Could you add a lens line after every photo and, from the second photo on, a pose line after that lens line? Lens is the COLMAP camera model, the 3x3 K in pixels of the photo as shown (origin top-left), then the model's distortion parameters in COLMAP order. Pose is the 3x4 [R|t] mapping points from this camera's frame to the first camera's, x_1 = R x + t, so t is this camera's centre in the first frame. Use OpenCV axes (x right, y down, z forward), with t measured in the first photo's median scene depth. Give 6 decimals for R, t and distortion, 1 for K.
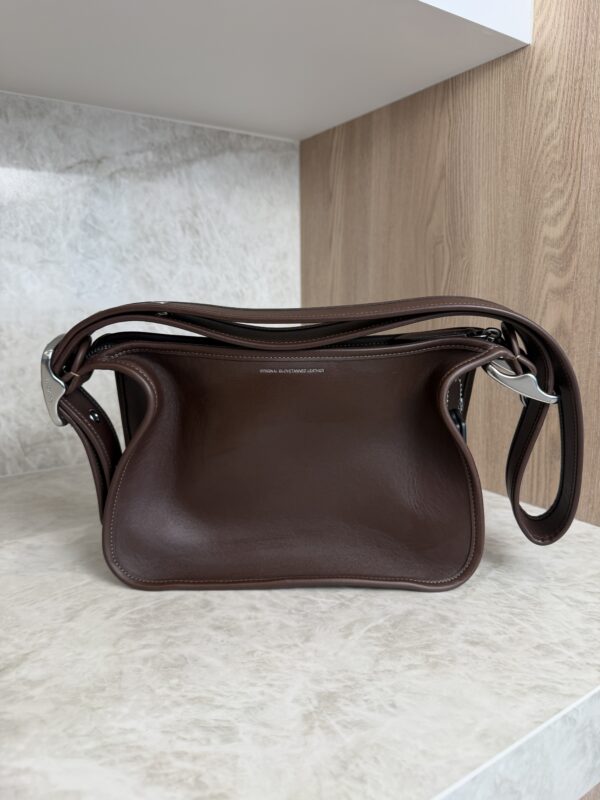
lens RADIAL K [[582.3, 0, 302.9], [0, 582.3, 400.8], [0, 0, 1]] dist [-0.019548, -0.002495]
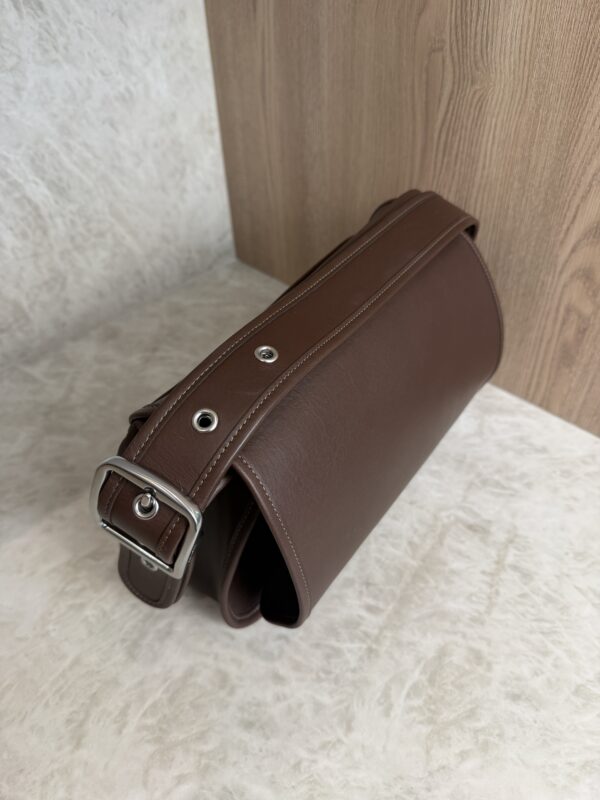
lens RADIAL K [[588.5, 0, 305.6], [0, 588.5, 399.4], [0, 0, 1]] dist [-0.037975, 0.013086]
pose [[0.980452, -0.147946, 0.129713, -0.100568], [0.057326, 0.845444, 0.530979, -0.520042], [-0.188221, -0.513164, 0.837398, 0.471859]]
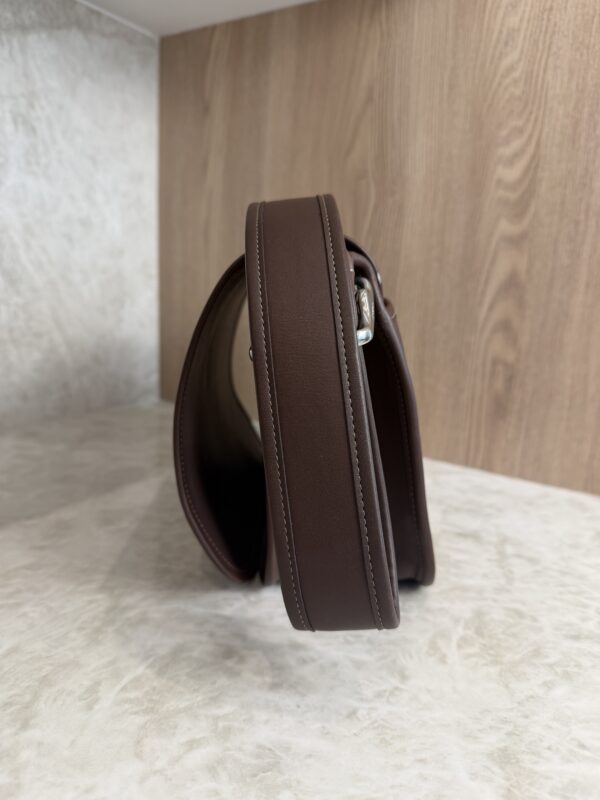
lens RADIAL K [[593.3, 0, 298.2], [0, 593.3, 399.3], [0, 0, 1]] dist [-0.040713, 0.010805]
pose [[0.916181, -0.027862, 0.399796, -0.379744], [0.007306, 0.998576, 0.052849, 0.023254], [-0.400699, -0.045498, 0.915079, 0.375691]]
